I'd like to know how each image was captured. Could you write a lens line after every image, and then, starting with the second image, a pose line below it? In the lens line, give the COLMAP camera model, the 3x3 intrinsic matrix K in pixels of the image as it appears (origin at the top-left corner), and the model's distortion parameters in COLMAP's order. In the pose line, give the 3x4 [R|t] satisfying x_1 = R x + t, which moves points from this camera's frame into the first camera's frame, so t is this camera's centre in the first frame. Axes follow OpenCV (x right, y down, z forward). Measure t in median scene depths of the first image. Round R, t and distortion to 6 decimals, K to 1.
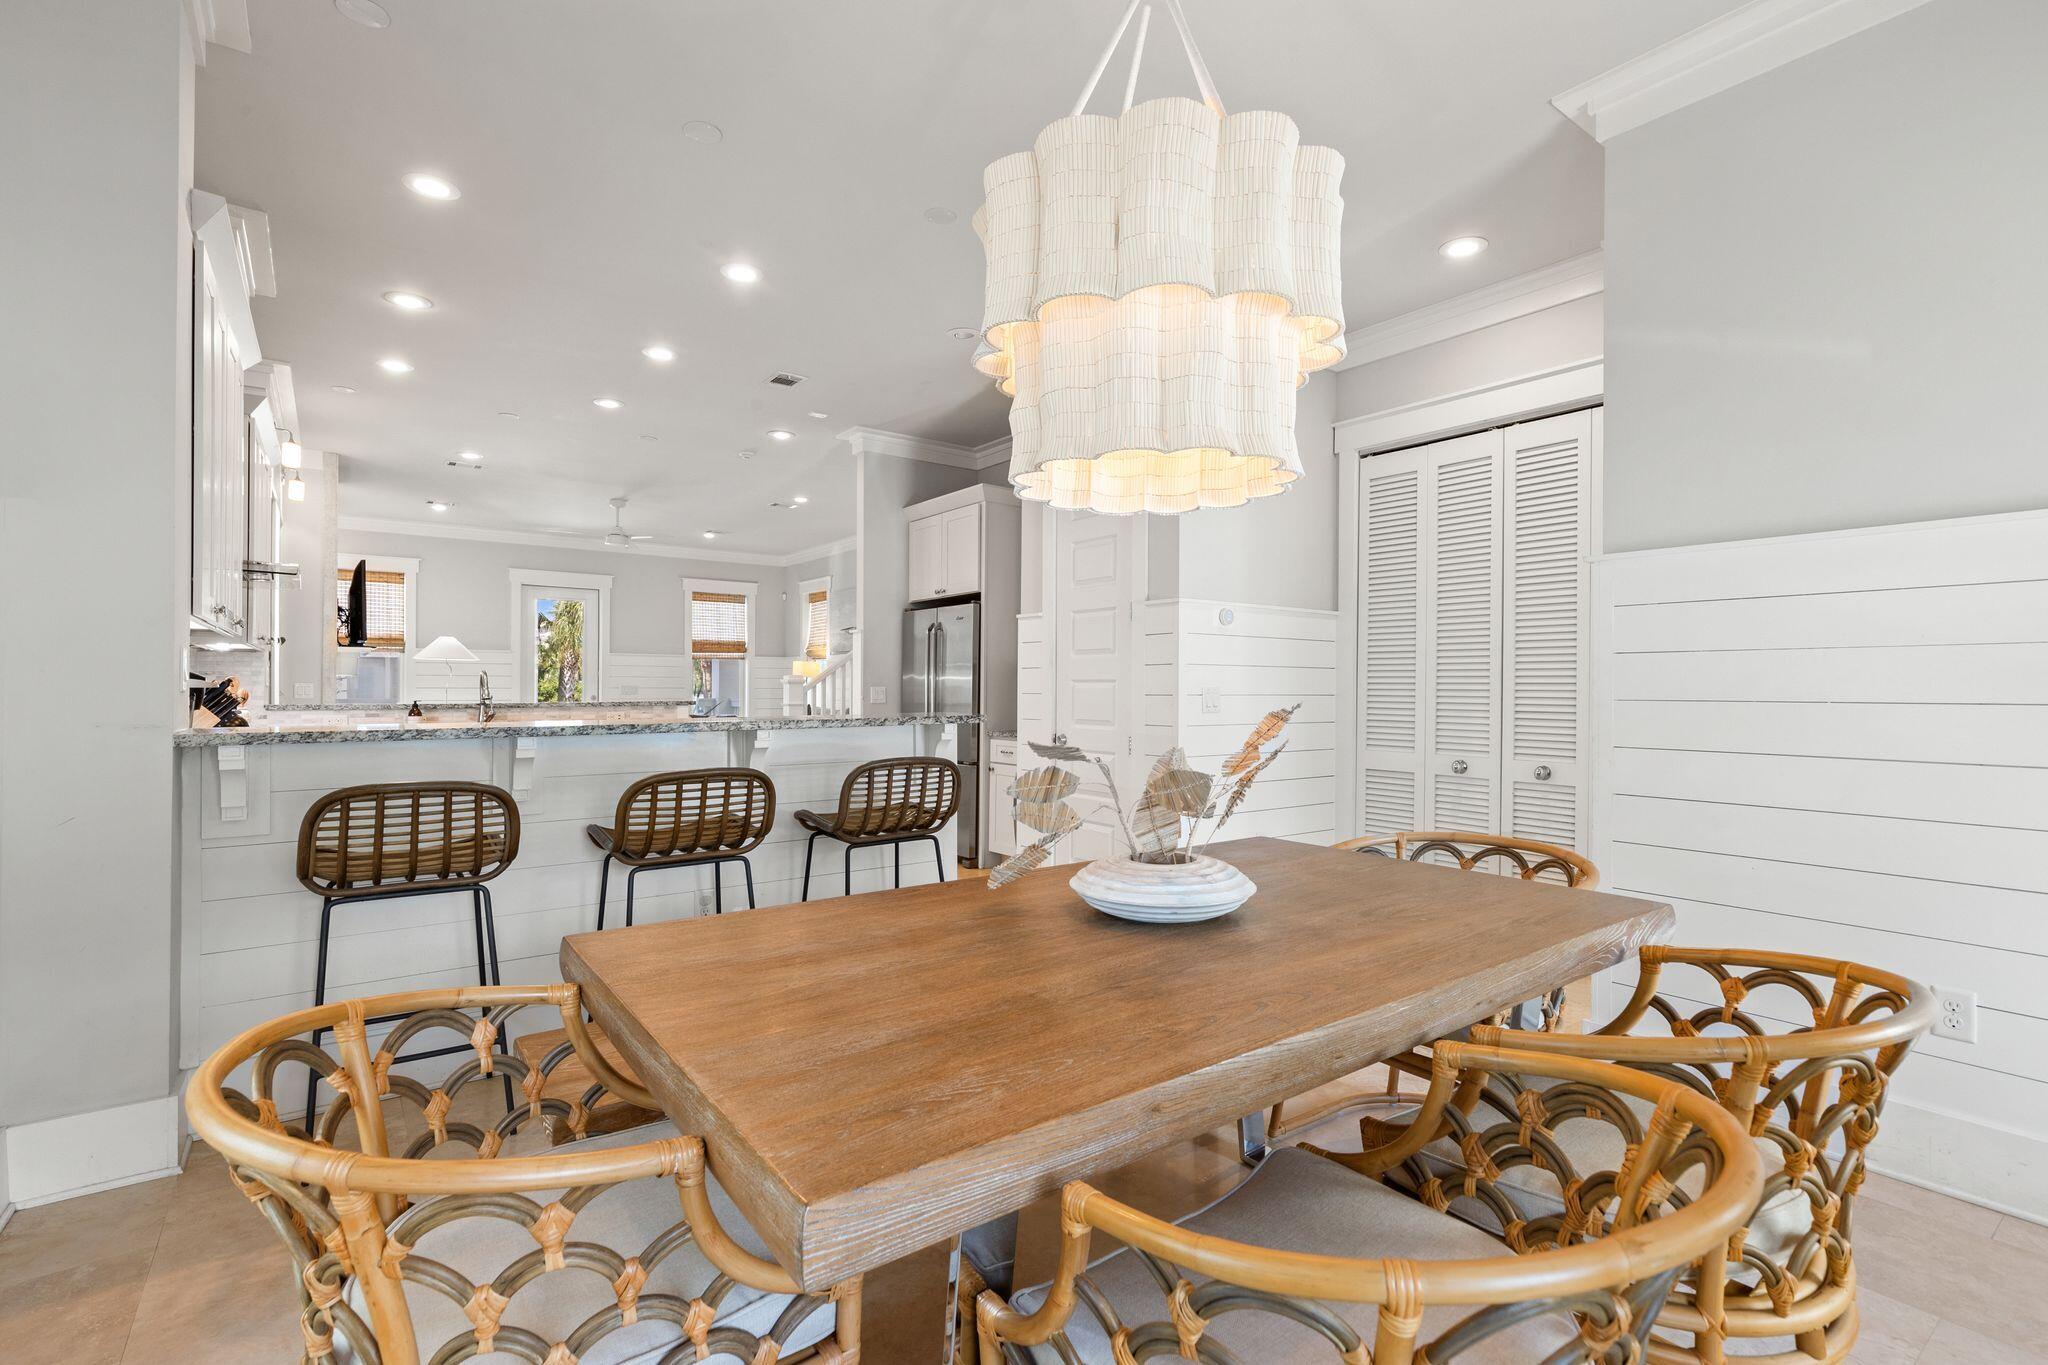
lens RADIAL K [[935.8, 0, 1042.1], [0, 935.8, 683.6], [0, 0, 1]] dist [-0.005694, 0.003707]
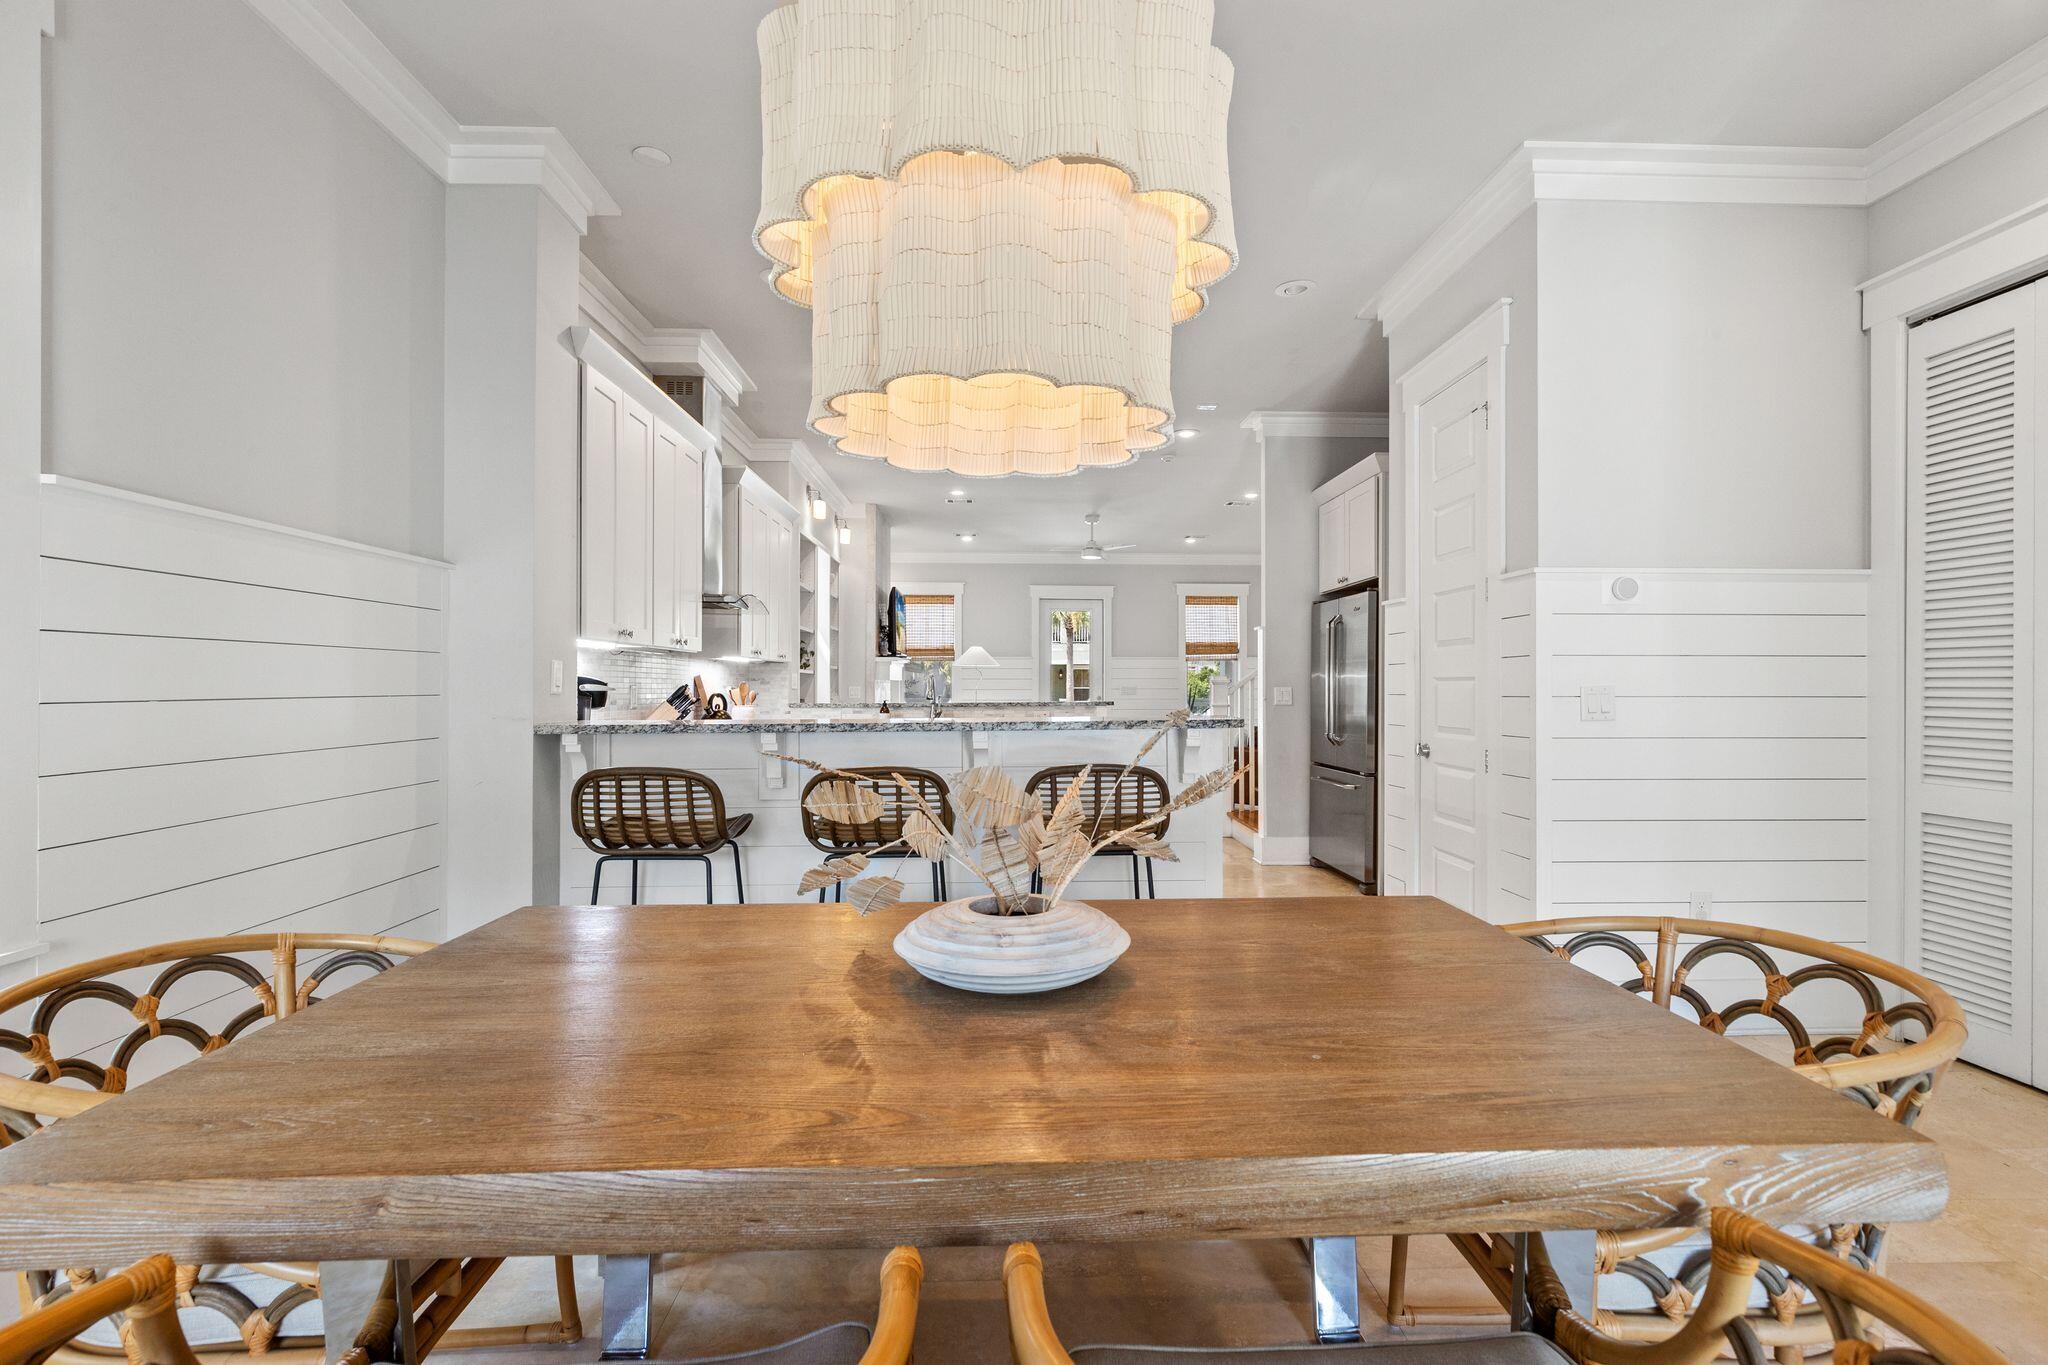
lens RADIAL K [[935.8, 0, 1032.6], [0, 935.8, 681.1], [0, 0, 1]] dist [-0.005694, 0.003707]
pose [[0.821744, -0.008615, -0.569791, 0.181373], [0.007162, 0.999963, -0.004790, 0.000529], [0.569811, -0.000145, 0.821776, 0.111268]]
